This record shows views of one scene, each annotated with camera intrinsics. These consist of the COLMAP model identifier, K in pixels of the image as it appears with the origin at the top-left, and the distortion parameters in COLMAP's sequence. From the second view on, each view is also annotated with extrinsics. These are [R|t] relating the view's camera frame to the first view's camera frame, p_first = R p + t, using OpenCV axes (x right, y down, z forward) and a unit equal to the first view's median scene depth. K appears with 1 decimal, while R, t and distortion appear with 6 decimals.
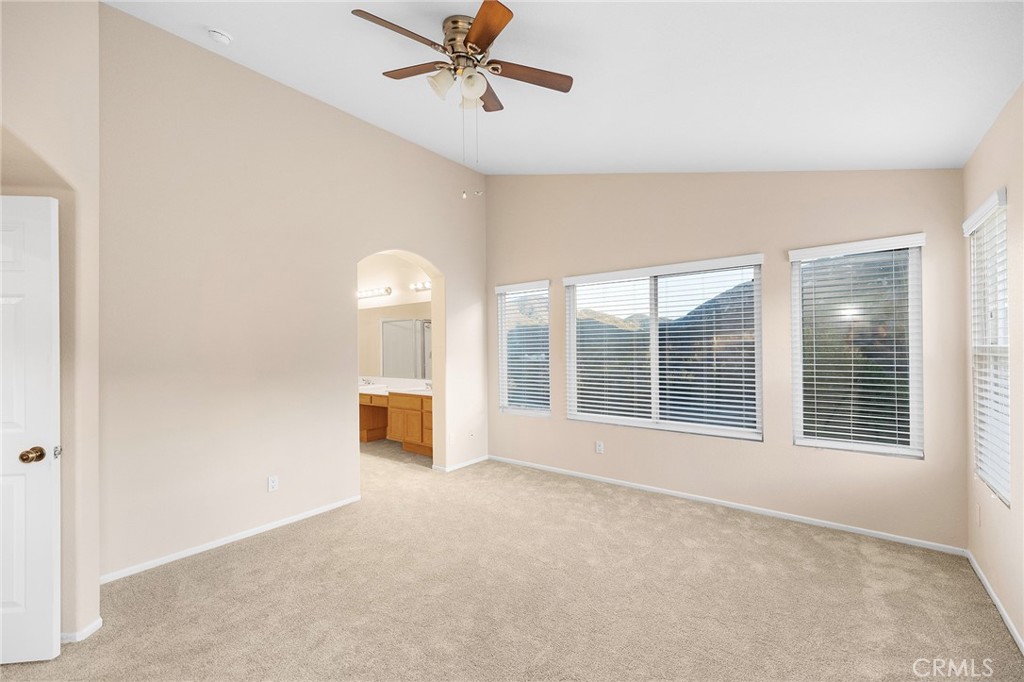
lens RADIAL K [[431.4, 0, 509.9], [0, 431.4, 344.1], [0, 0, 1]] dist [0.001613, 0.000121]
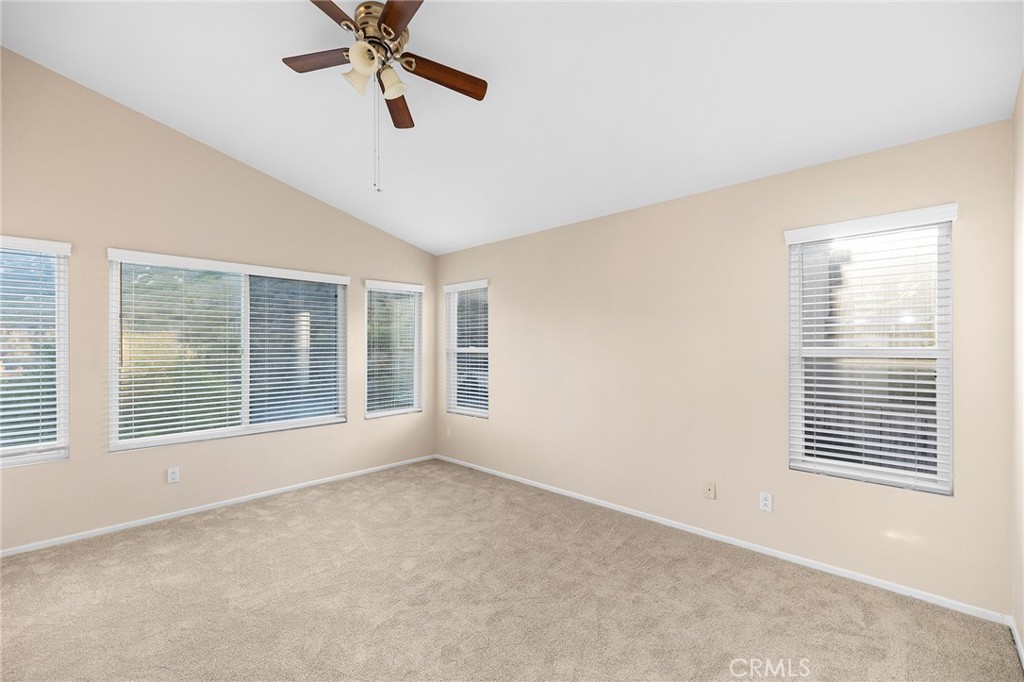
lens RADIAL K [[431.4, 0, 509.9], [0, 431.4, 344.1], [0, 0, 1]] dist [0.001613, 0.000121]
pose [[0.091712, 0.018239, 0.995619, -0.664813], [-0.003049, 0.999833, -0.018035, 0.014595], [-0.995781, -0.001382, 0.091752, 0.395950]]
